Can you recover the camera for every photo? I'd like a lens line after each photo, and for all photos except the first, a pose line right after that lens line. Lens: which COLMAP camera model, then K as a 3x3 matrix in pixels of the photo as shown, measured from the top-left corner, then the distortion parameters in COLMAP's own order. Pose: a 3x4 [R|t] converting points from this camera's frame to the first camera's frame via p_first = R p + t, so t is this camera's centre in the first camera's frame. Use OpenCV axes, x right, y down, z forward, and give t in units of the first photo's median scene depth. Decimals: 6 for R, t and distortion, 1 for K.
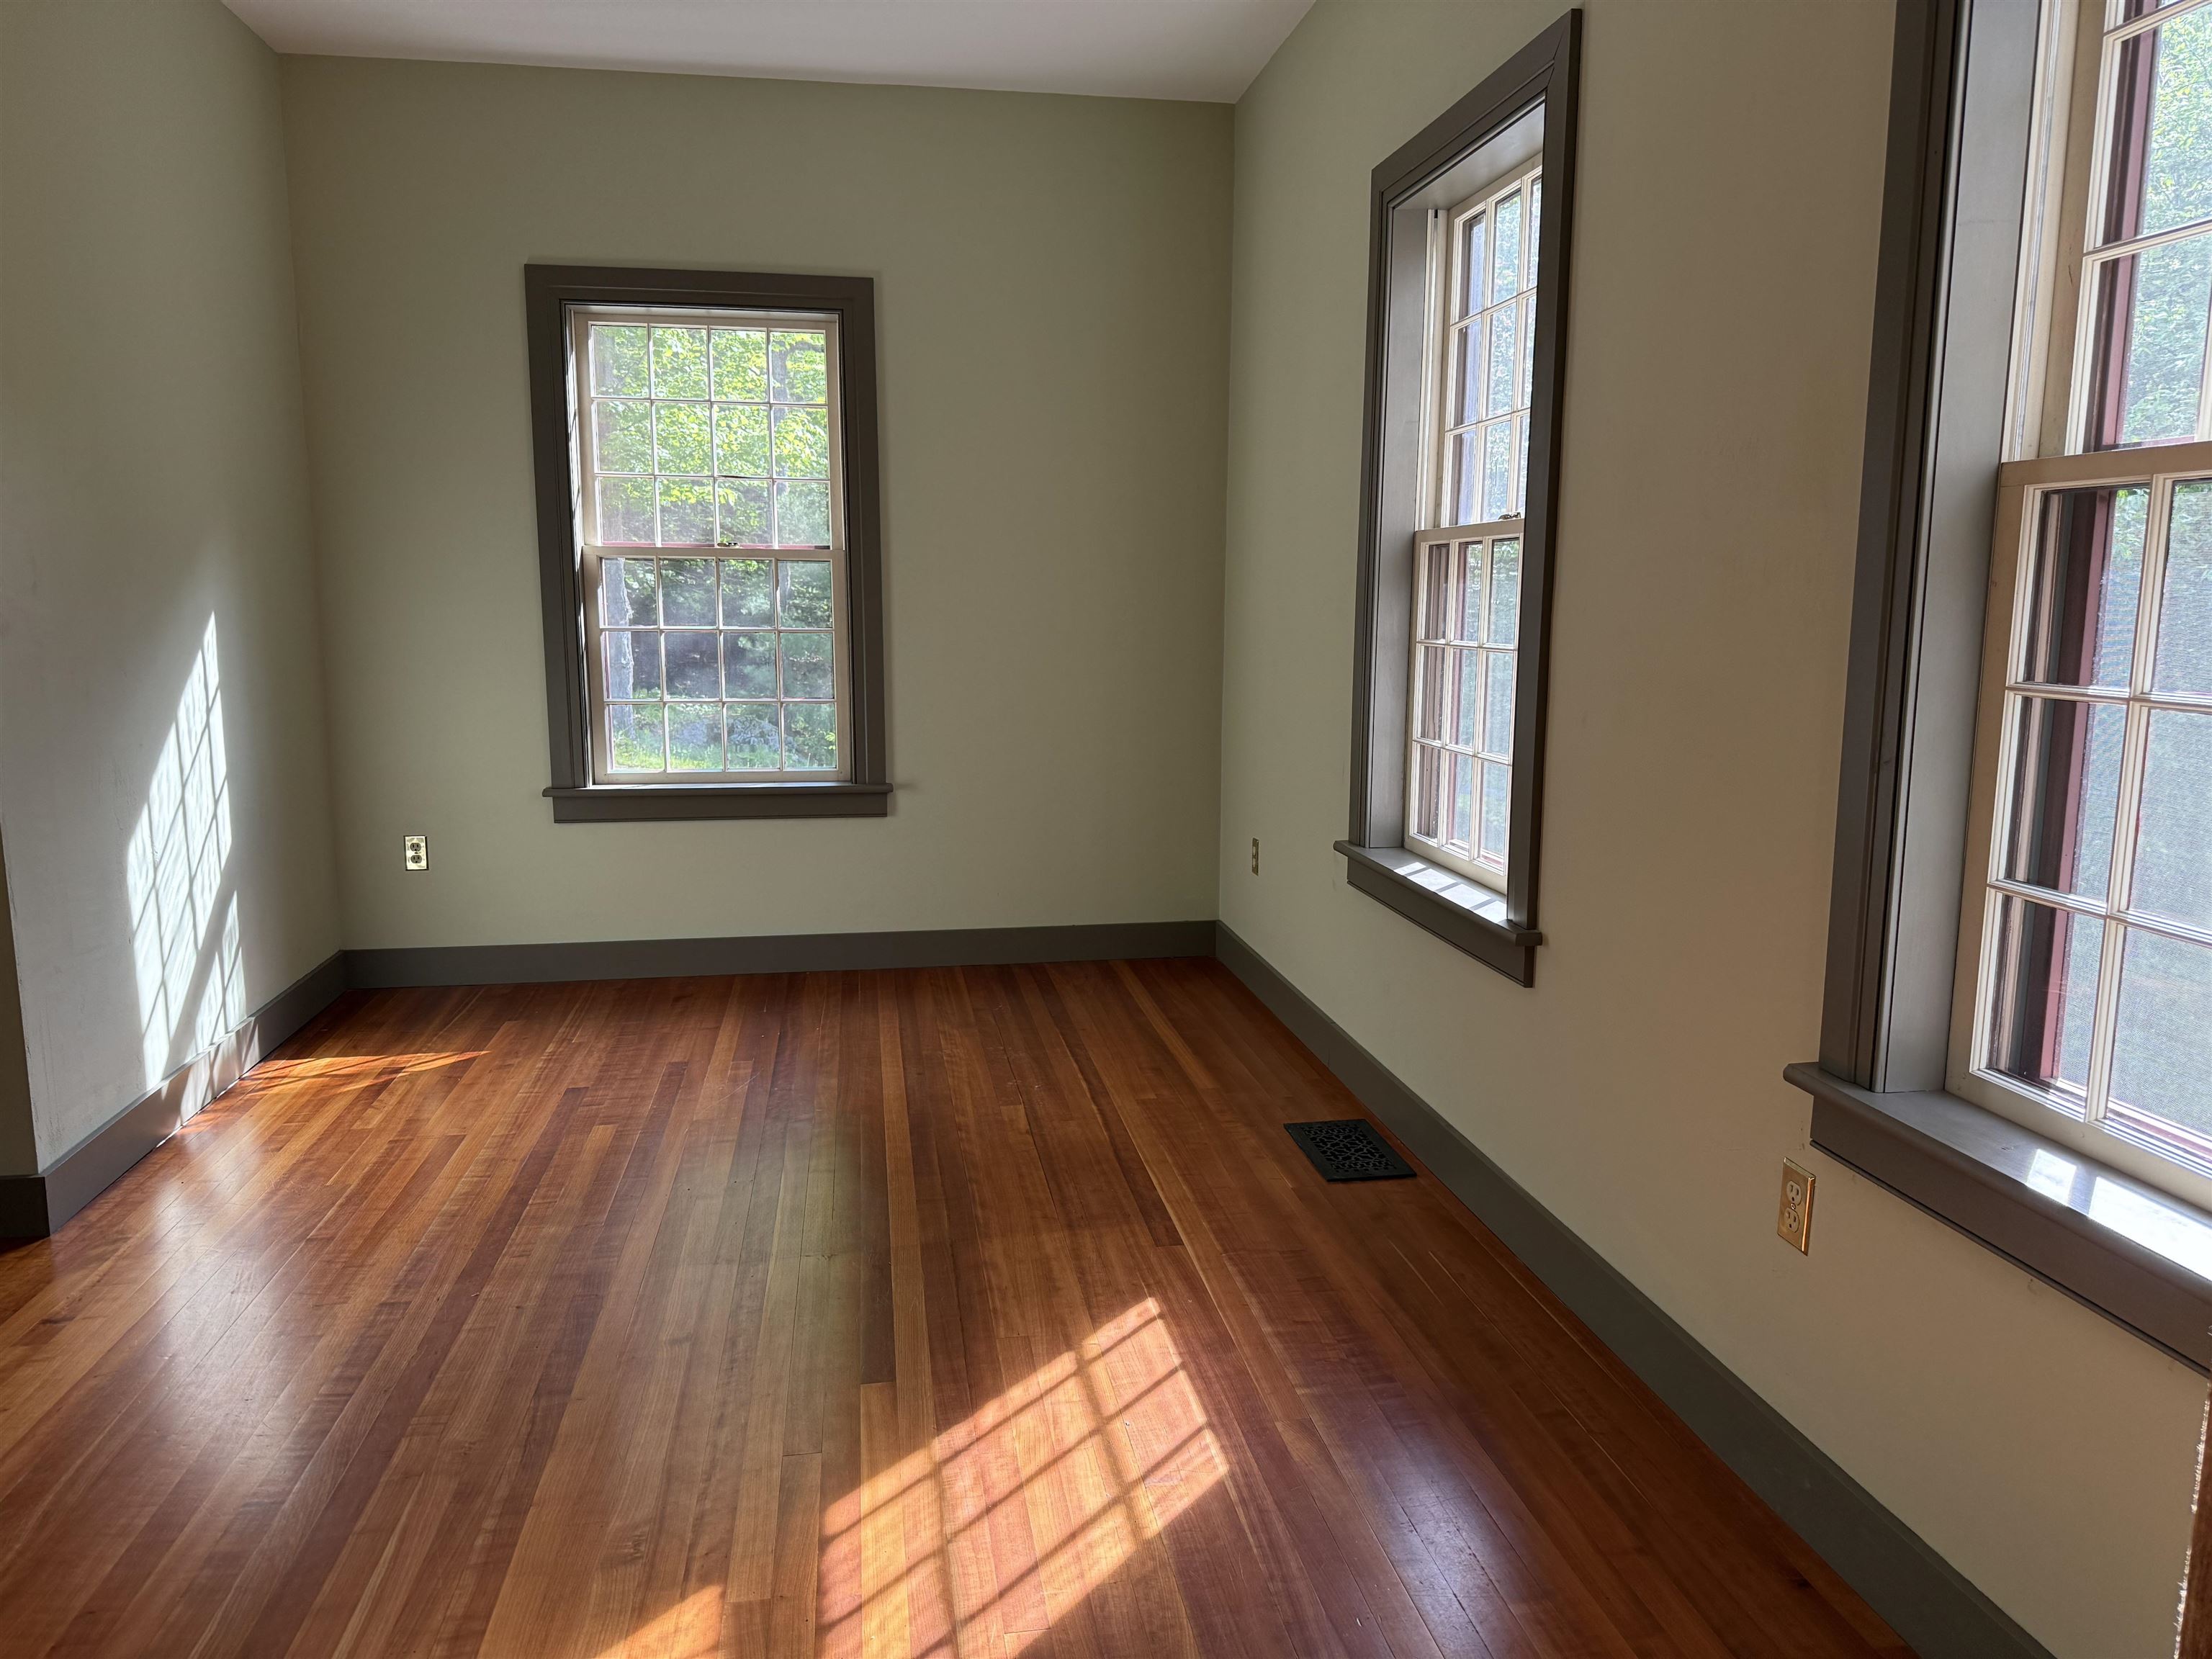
lens RADIAL K [[1547.7, 0, 1106.6], [0, 1547.7, 836.4], [0, 0, 1]] dist [0.154668, -0.250402]
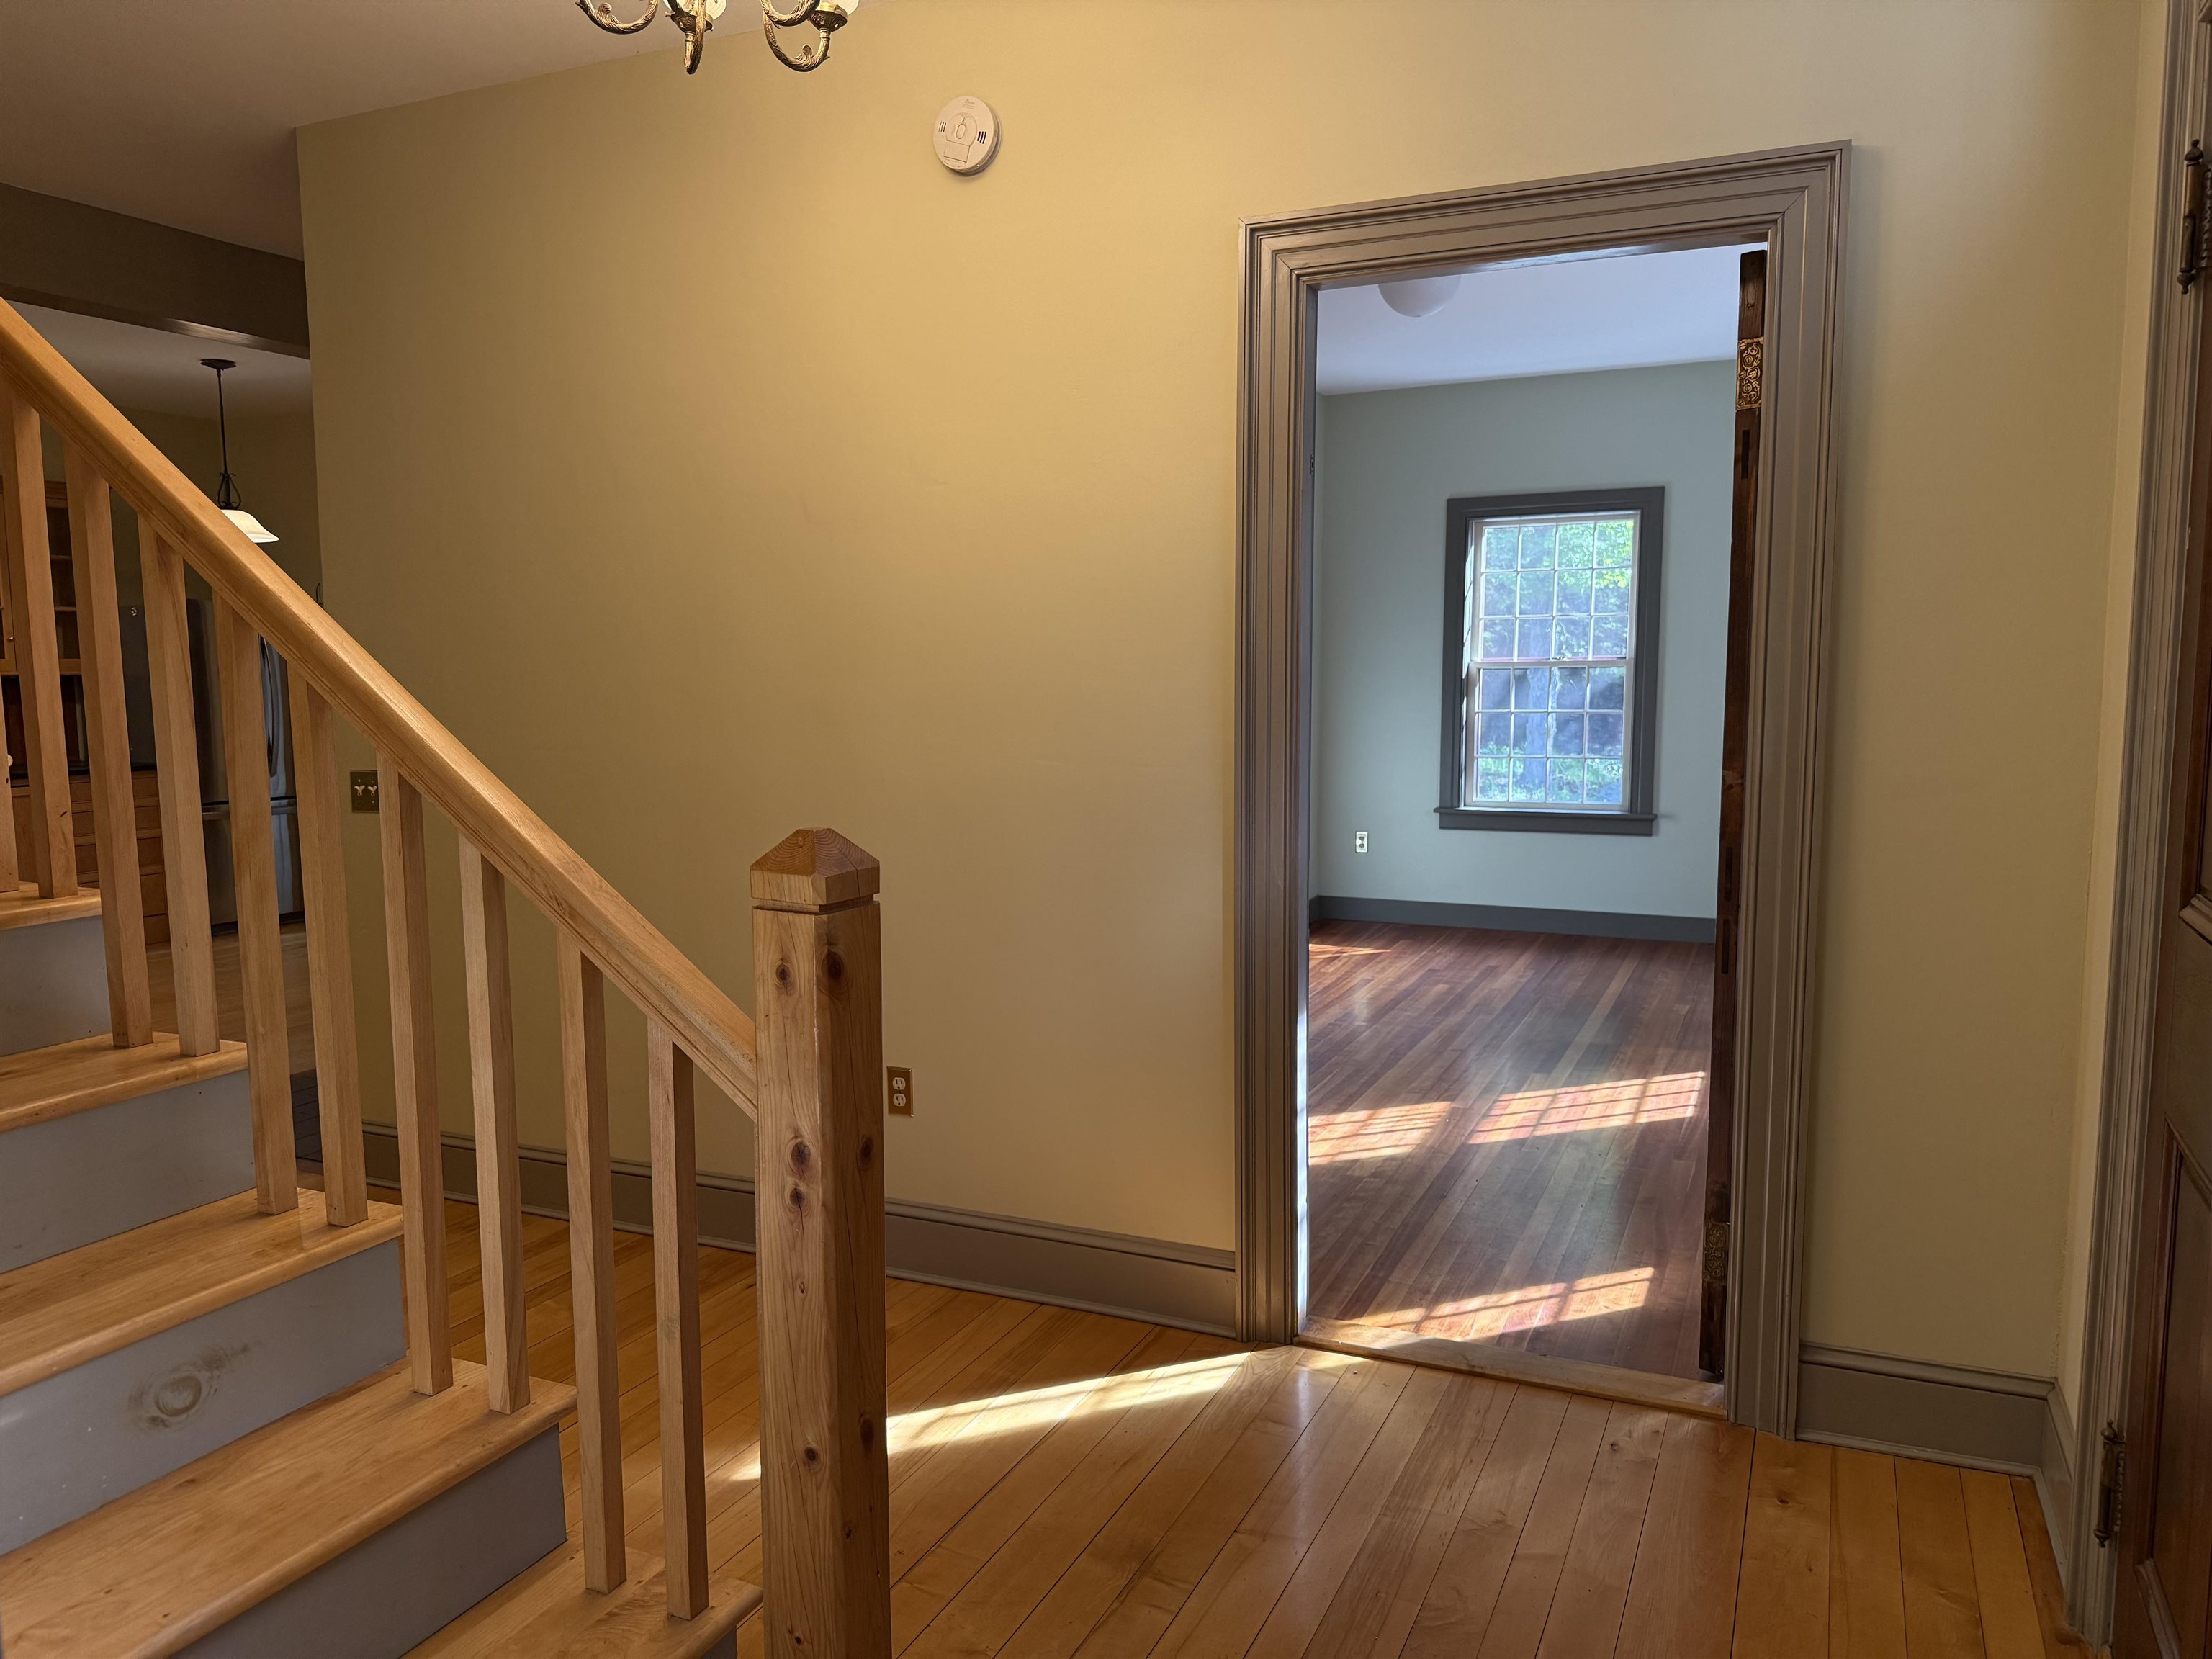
lens RADIAL K [[1547.7, 0, 1106.6], [0, 1547.7, 836.4], [0, 0, 1]] dist [0.154668, -0.250402]
pose [[0.833395, 0.052748, -0.550154, 0.334744], [-0.076893, 0.996820, -0.020906, 0.078998], [0.547302, 0.059726, 0.834801, -0.721866]]
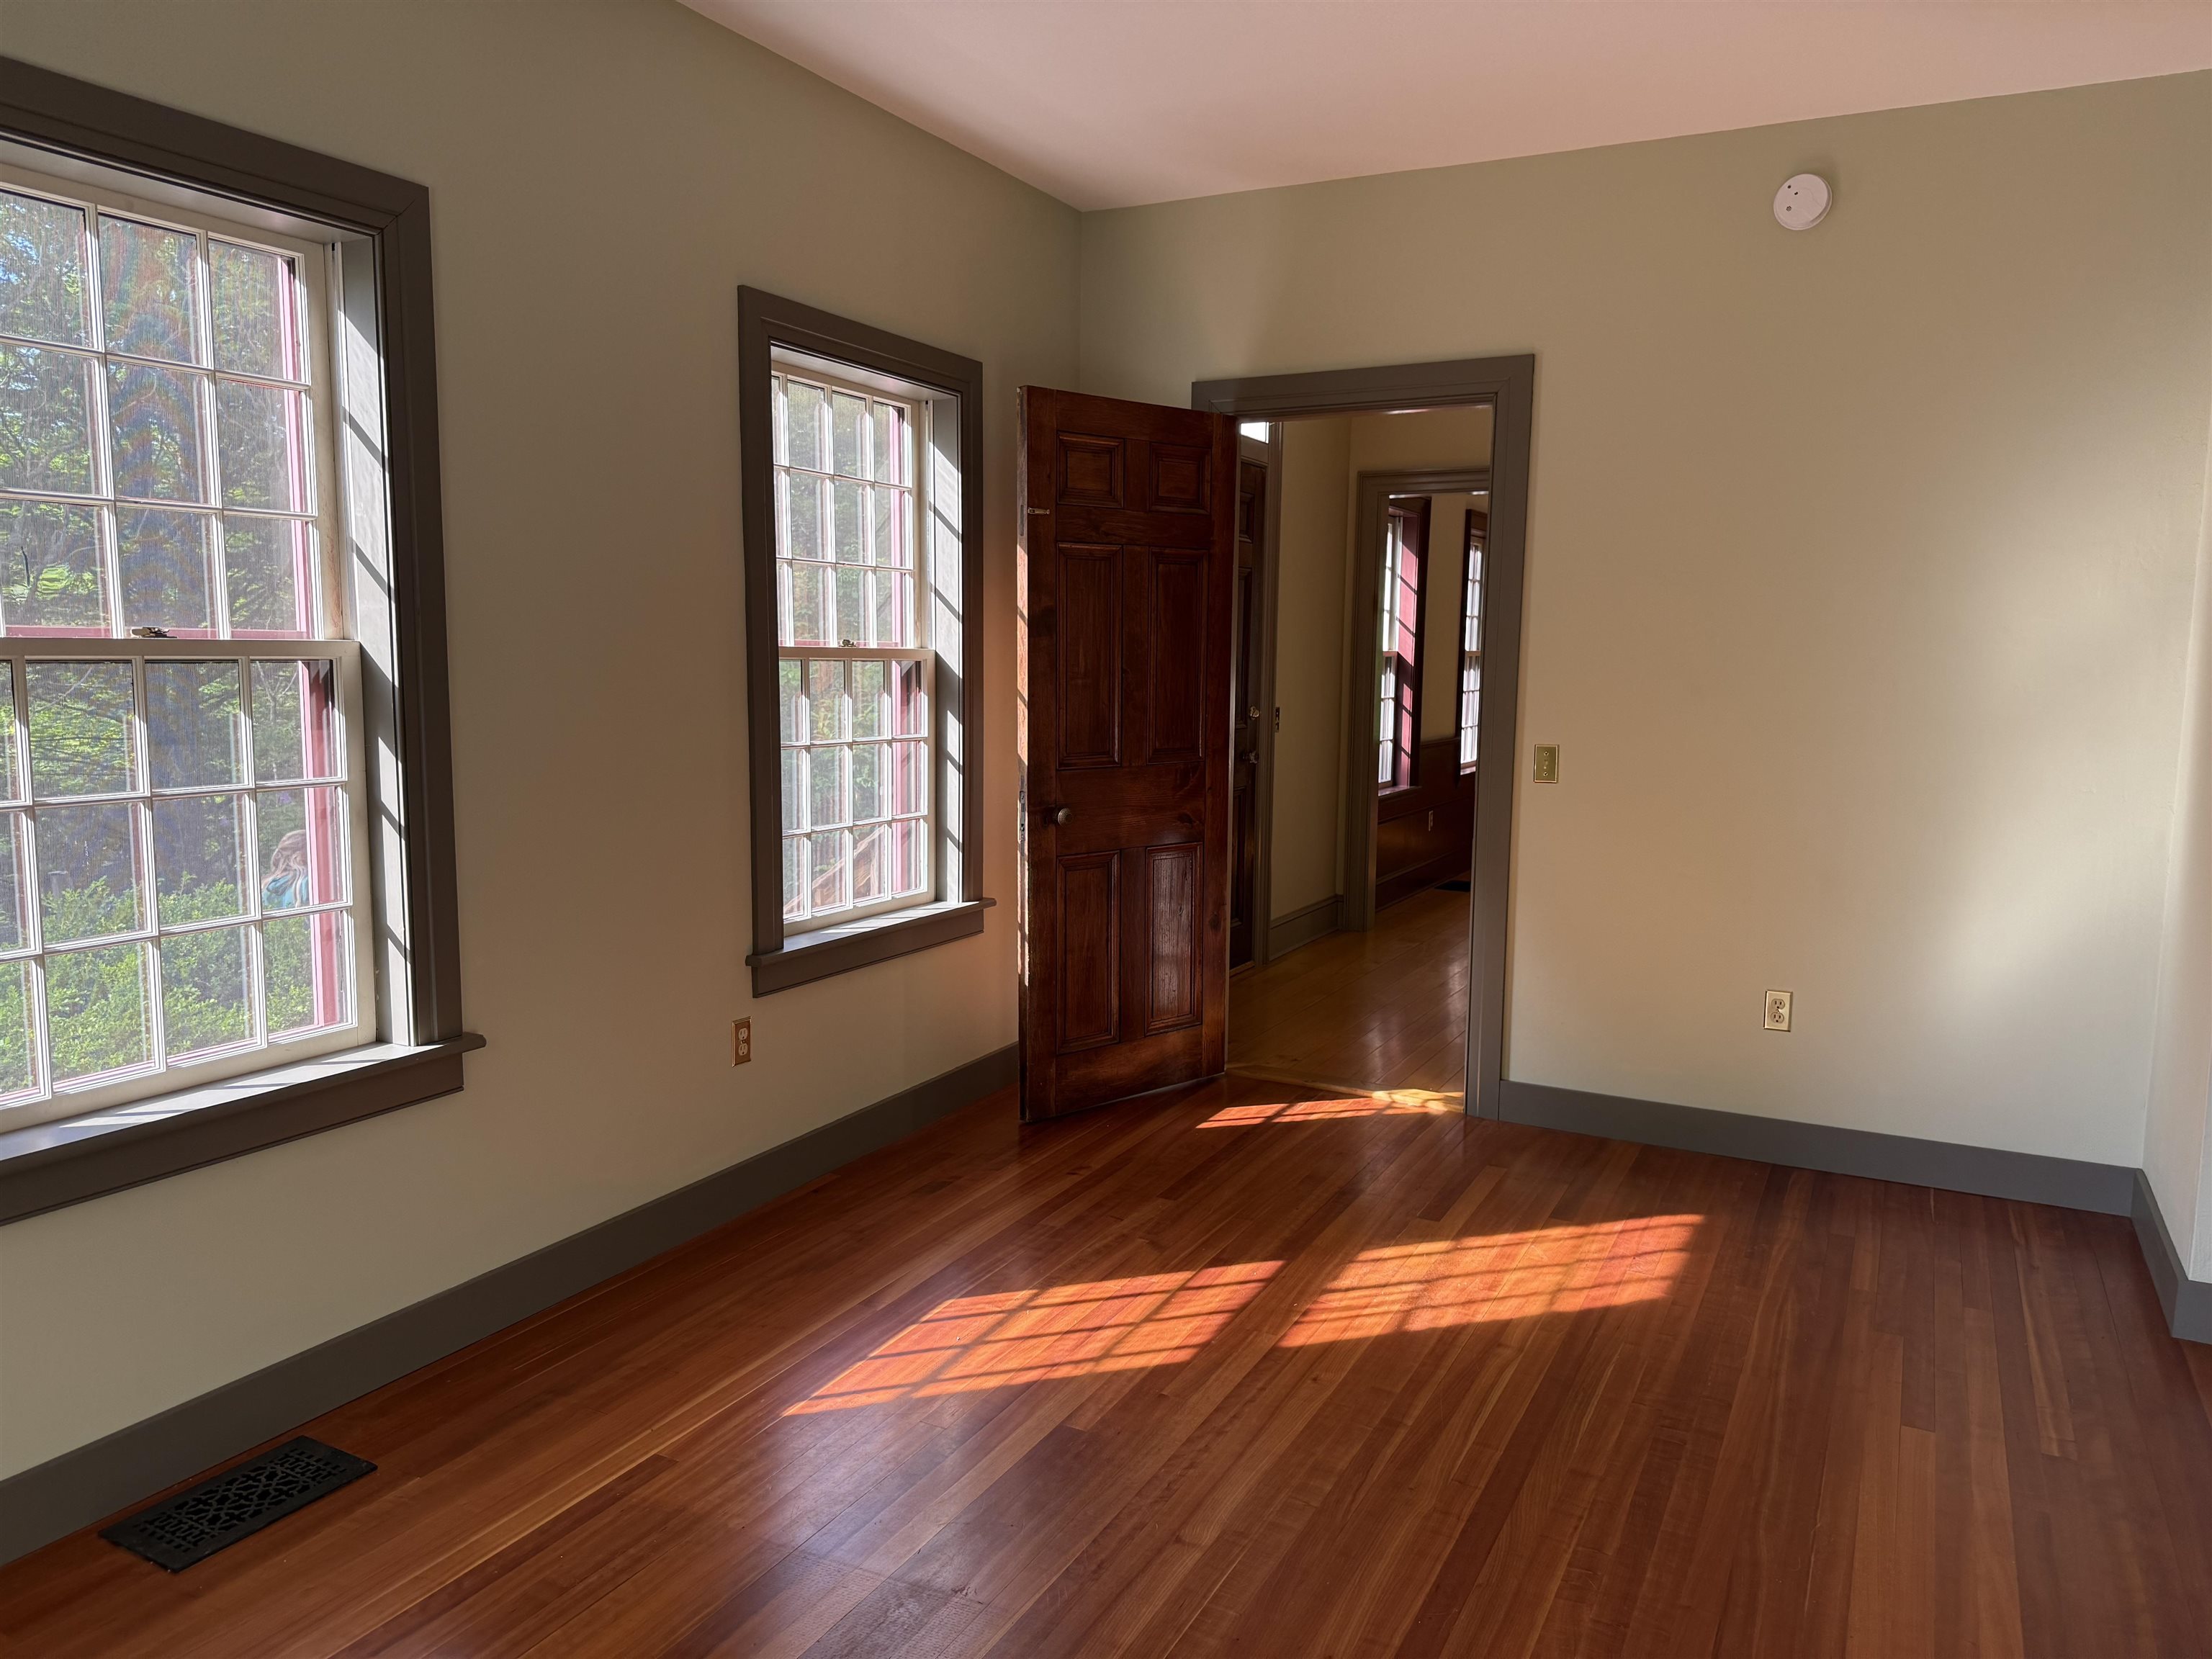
lens RADIAL K [[1547.7, 0, 1106.6], [0, 1547.7, 836.4], [0, 0, 1]] dist [0.154668, -0.250402]
pose [[-0.805812, -0.075541, 0.587333, -0.519496], [0.084100, 0.967178, 0.239779, -0.214075], [-0.586169, 0.242612, -0.773011, 1.150955]]
